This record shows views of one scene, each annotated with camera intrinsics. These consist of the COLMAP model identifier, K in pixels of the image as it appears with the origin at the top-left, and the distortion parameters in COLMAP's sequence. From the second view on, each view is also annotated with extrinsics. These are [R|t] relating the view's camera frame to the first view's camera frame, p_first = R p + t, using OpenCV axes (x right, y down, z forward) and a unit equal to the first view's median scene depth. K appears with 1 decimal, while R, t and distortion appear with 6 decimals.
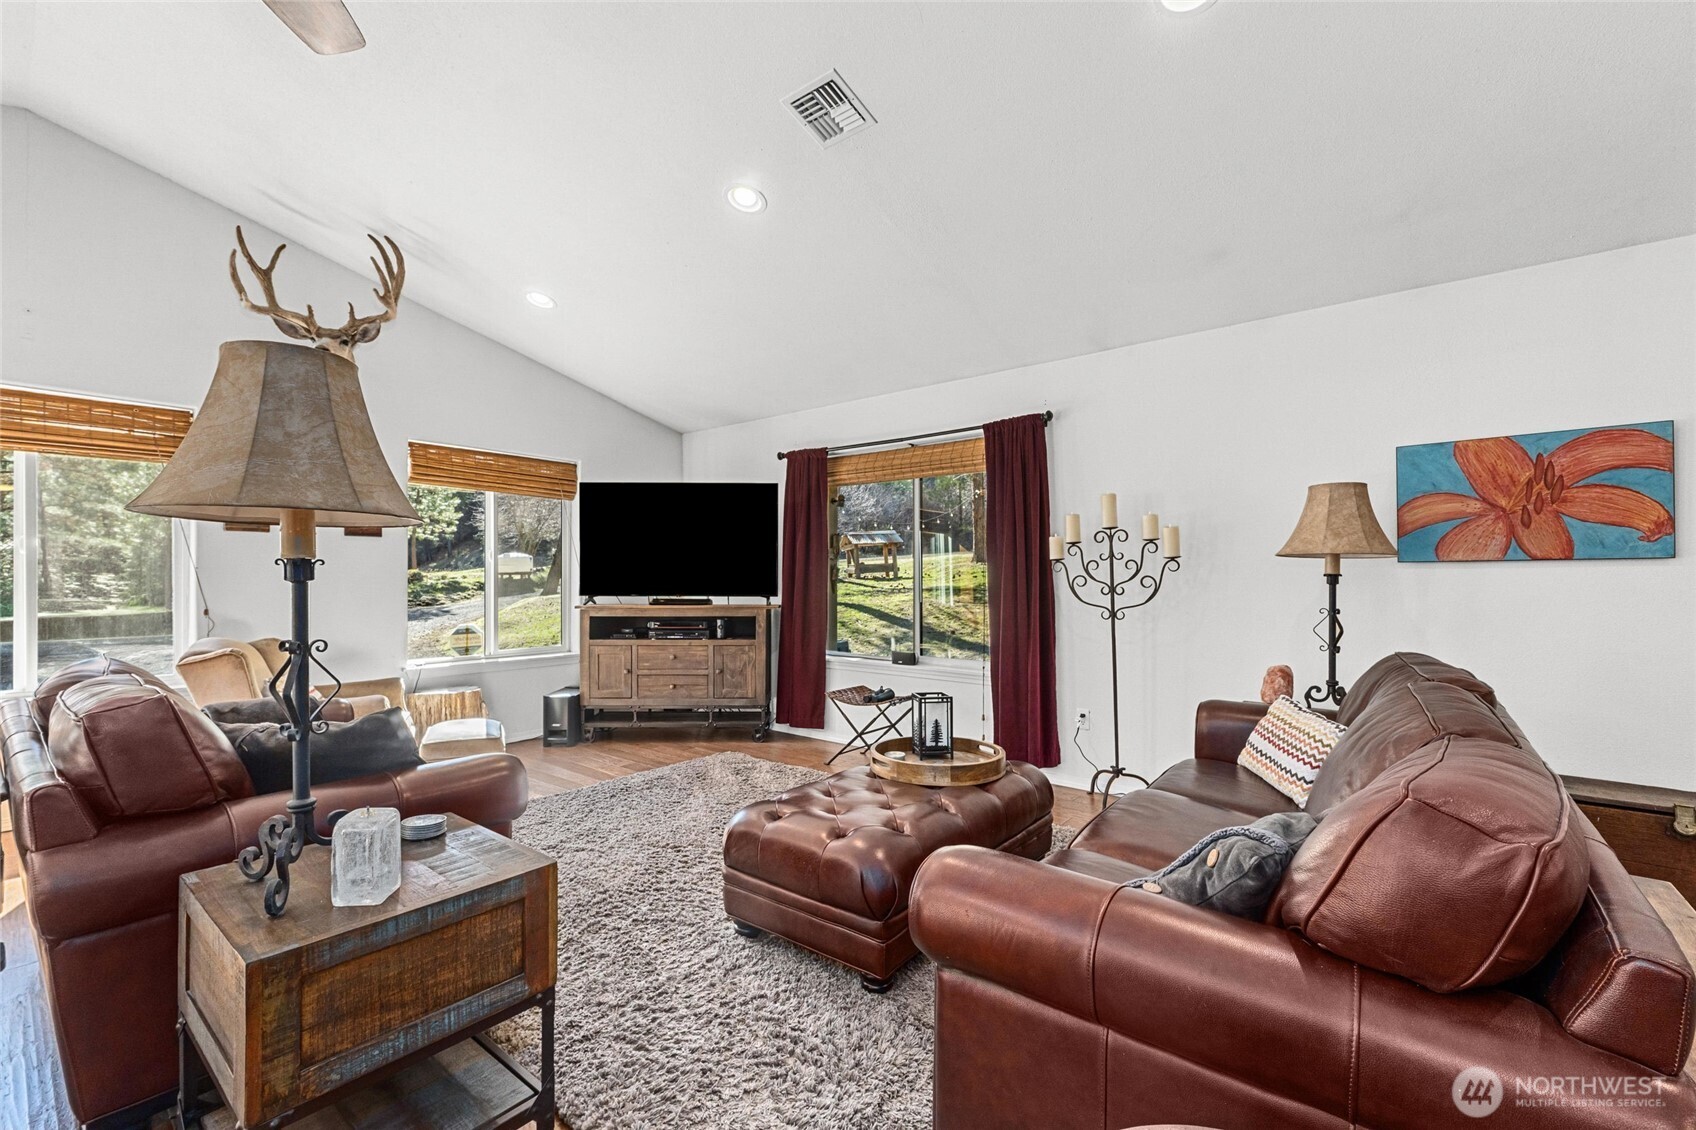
lens RADIAL K [[708.2, 0, 841.2], [0, 708.2, 576.0], [0, 0, 1]] dist [-0.008022, 0.000221]
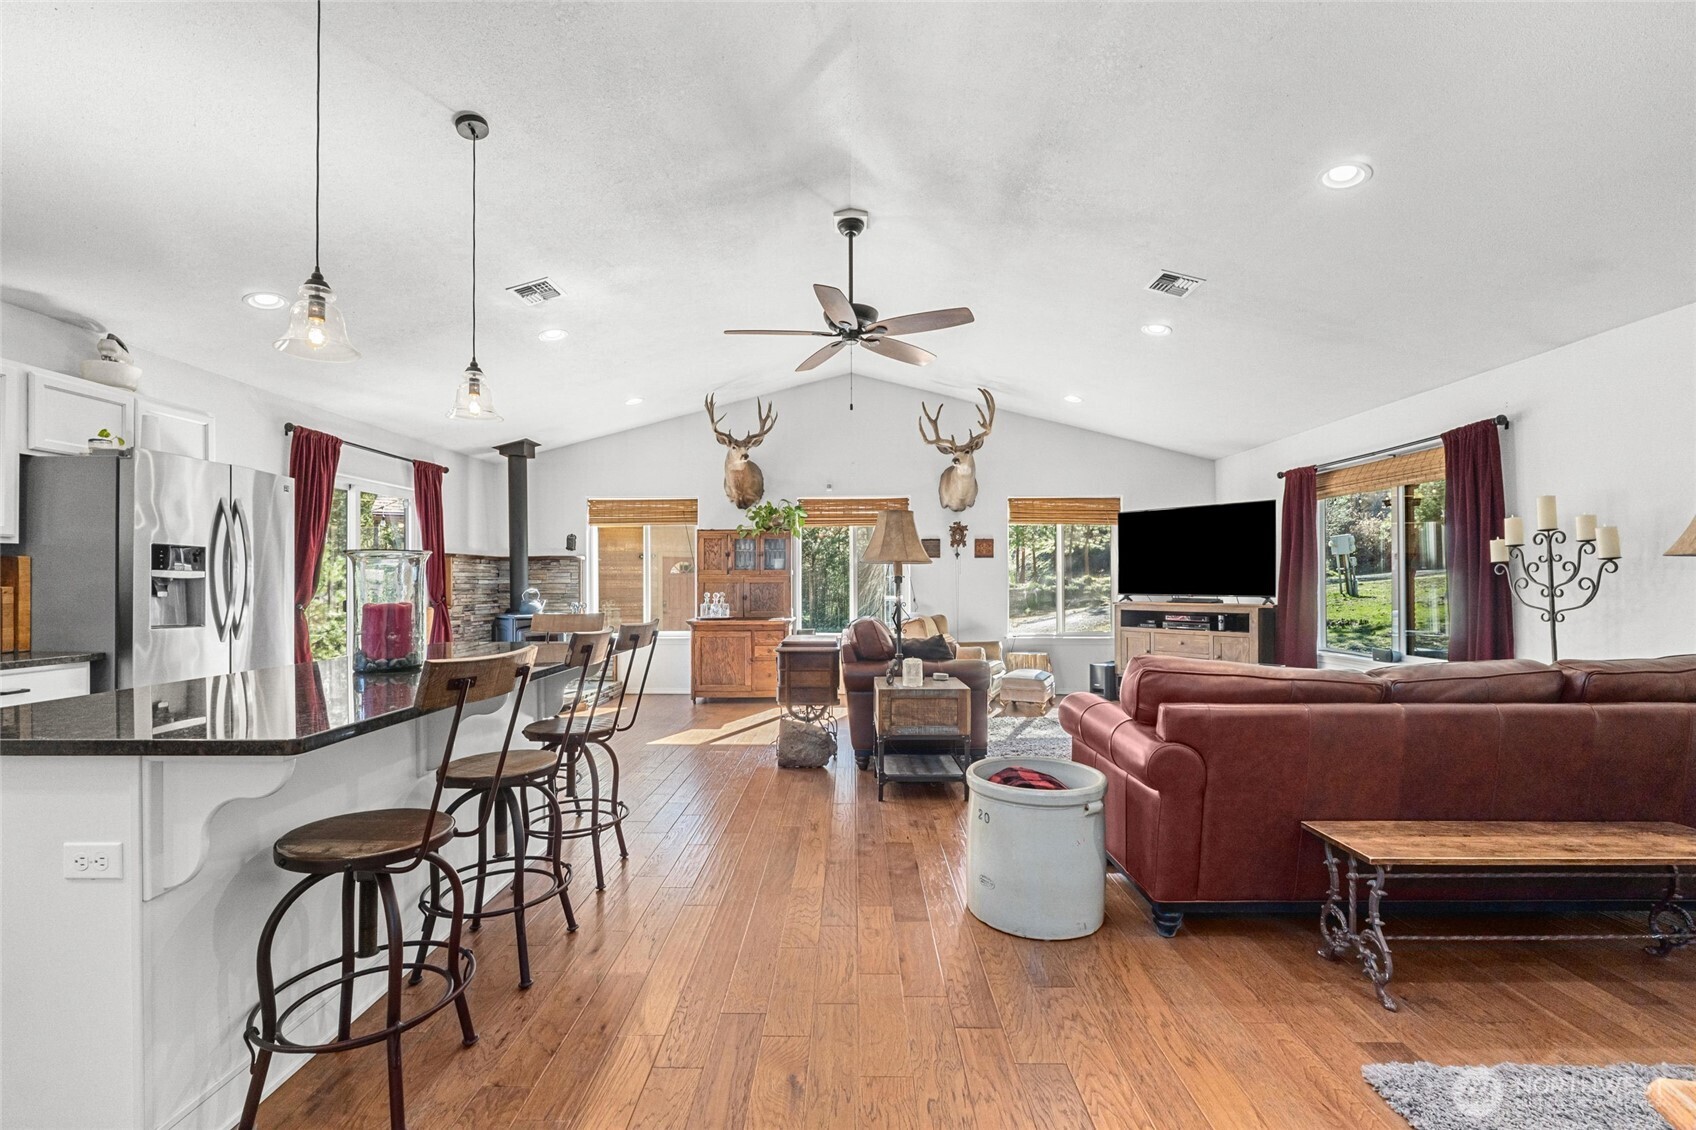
lens RADIAL K [[708.2, 0, 835.8], [0, 708.2, 582.2], [0, 0, 1]] dist [-0.008022, 0.000221]
pose [[0.617295, -0.003103, -0.786726, 0.466222], [0.005129, 0.999987, 0.000080, 0.000558], [0.786715, -0.004085, 0.617303, -0.350928]]
